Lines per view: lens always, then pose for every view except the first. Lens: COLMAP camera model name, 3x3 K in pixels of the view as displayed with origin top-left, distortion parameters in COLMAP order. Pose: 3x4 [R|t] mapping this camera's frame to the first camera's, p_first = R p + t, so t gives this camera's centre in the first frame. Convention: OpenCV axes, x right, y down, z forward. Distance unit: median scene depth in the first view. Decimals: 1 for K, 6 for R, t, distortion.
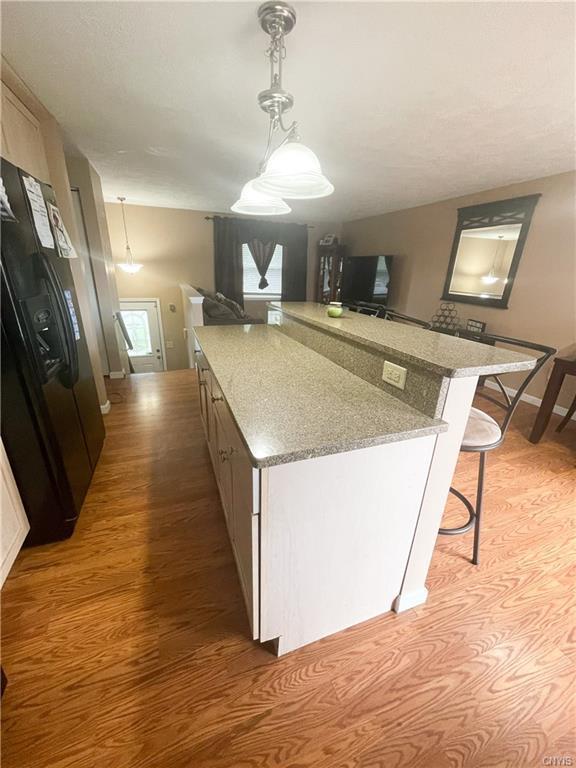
lens RADIAL K [[308.7, 0, 288.0], [0, 308.7, 384.0], [0, 0, 1]] dist [-0.002385, -0.000127]
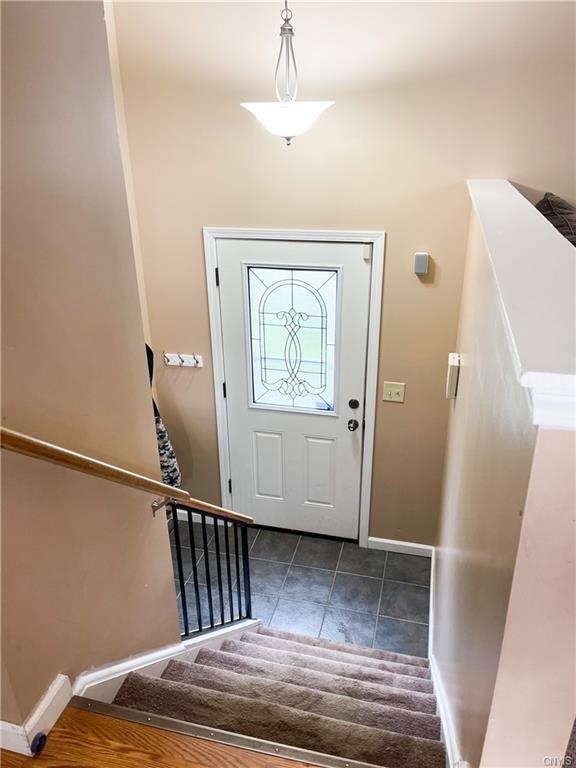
lens RADIAL K [[583.1, 0, 288.0], [0, 583.1, 384.0], [0, 0, 1]] dist [0.042465, -0.004605]
pose [[0.822184, 0.192320, -0.535748, -0.175898], [-0.166970, 0.981276, 0.096013, -0.173095], [0.544182, 0.010514, 0.838901, 0.496854]]
